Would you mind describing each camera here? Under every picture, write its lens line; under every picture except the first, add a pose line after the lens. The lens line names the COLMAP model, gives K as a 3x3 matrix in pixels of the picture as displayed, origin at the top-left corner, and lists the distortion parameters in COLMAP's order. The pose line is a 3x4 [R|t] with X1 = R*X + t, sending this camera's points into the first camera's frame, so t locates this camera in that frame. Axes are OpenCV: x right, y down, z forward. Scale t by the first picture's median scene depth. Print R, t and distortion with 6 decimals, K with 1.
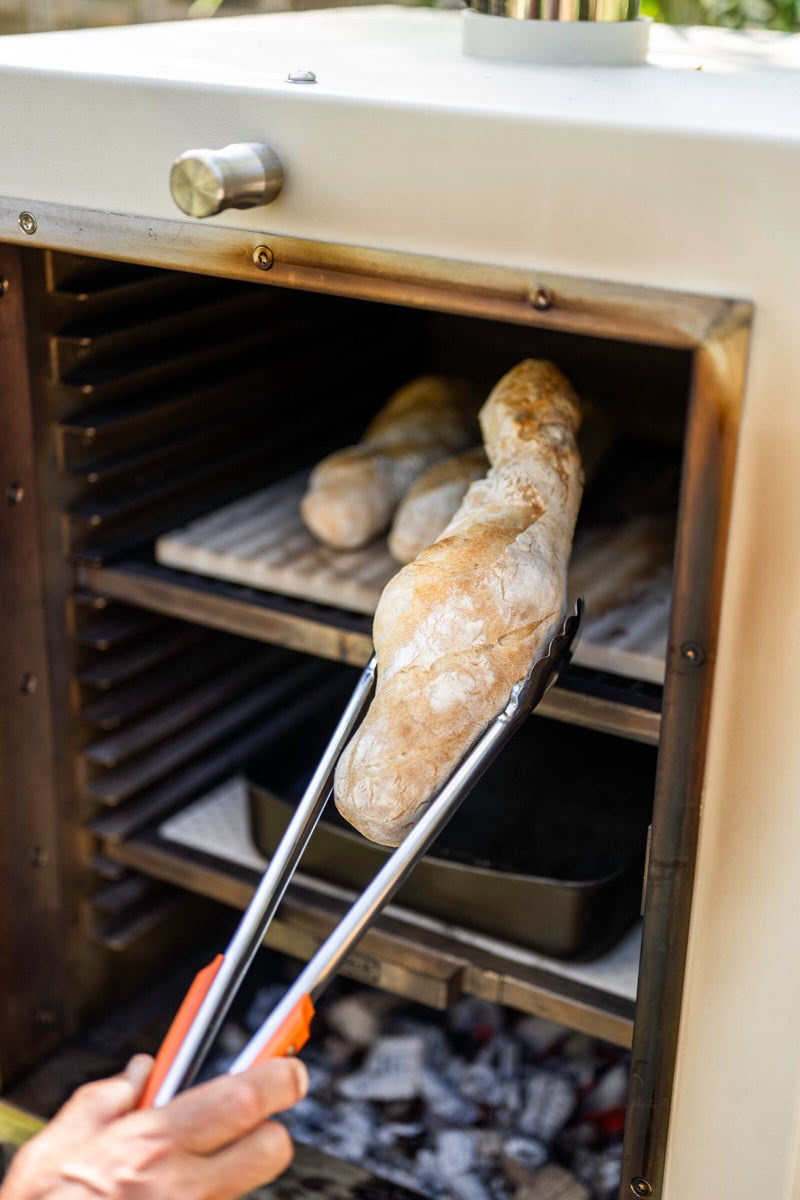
lens RADIAL K [[1744.4, 0, 411.8], [0, 1744.4, 599.6], [0, 0, 1]] dist [0.001777, 0.000000]
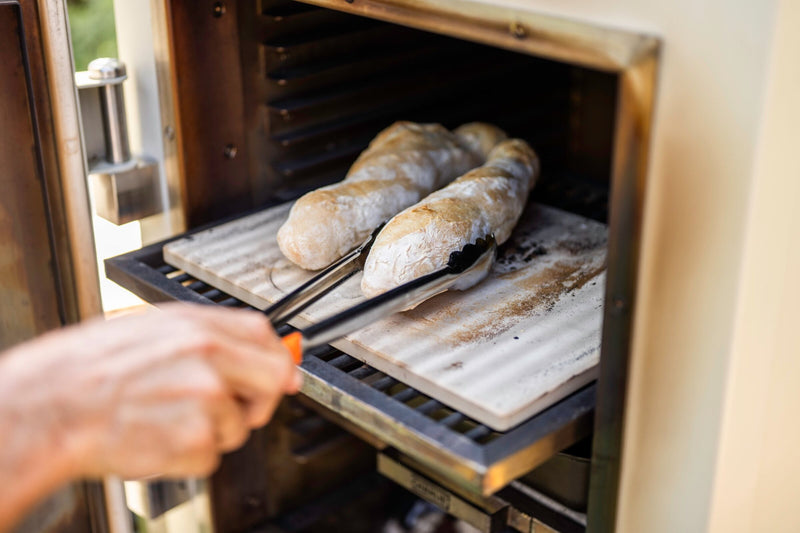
lens RADIAL K [[1162.9, 0, 400.2], [0, 1162.9, 266.7], [0, 0, 1]] dist [0.001777, 0.000000]
pose [[0.966795, 0.079493, -0.242875, 0.158545], [-0.070305, 0.996451, 0.046280, -0.019206], [0.245692, -0.027668, 0.968953, 0.079252]]
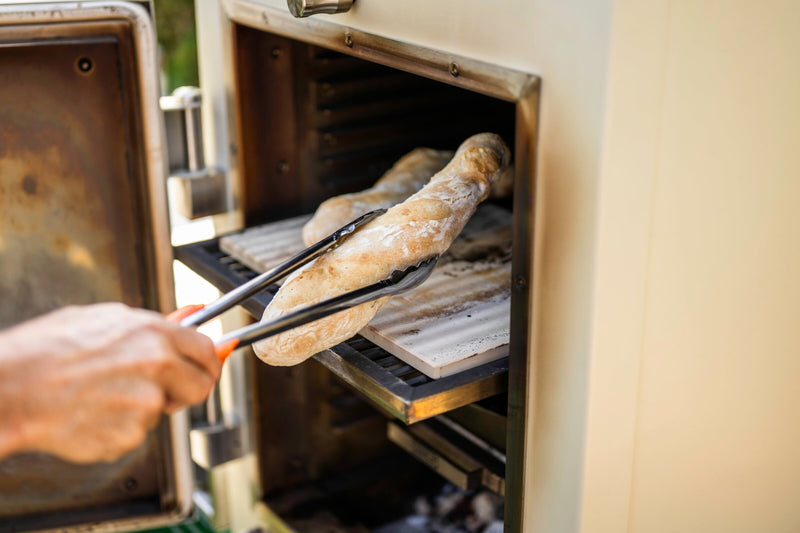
lens RADIAL K [[1162.9, 0, 400.3], [0, 1162.9, 266.5], [0, 0, 1]] dist [0.001777, 0.000000]
pose [[0.915419, 0.120853, -0.383931, 0.365474], [-0.126144, 0.991946, 0.011475, 0.013670], [0.382226, 0.037926, 0.923290, -0.074609]]
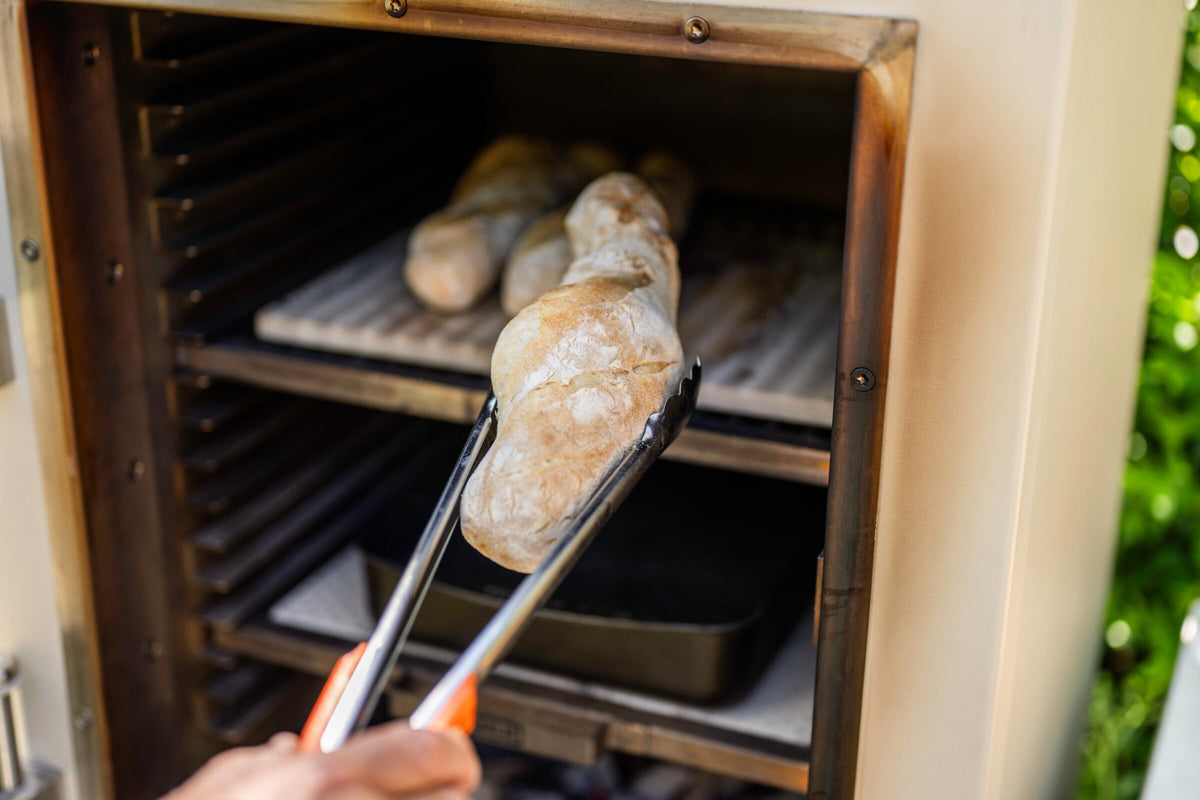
lens RADIAL K [[1744.4, 0, 596.0], [0, 1744.4, 398.1], [0, 0, 1]] dist [0.001777, 0.000000]
pose [[0.990511, -0.065727, 0.120700, -0.084851], [0.065148, 0.997837, 0.008747, 0.017485], [-0.121014, -0.000801, 0.992650, 0.015703]]
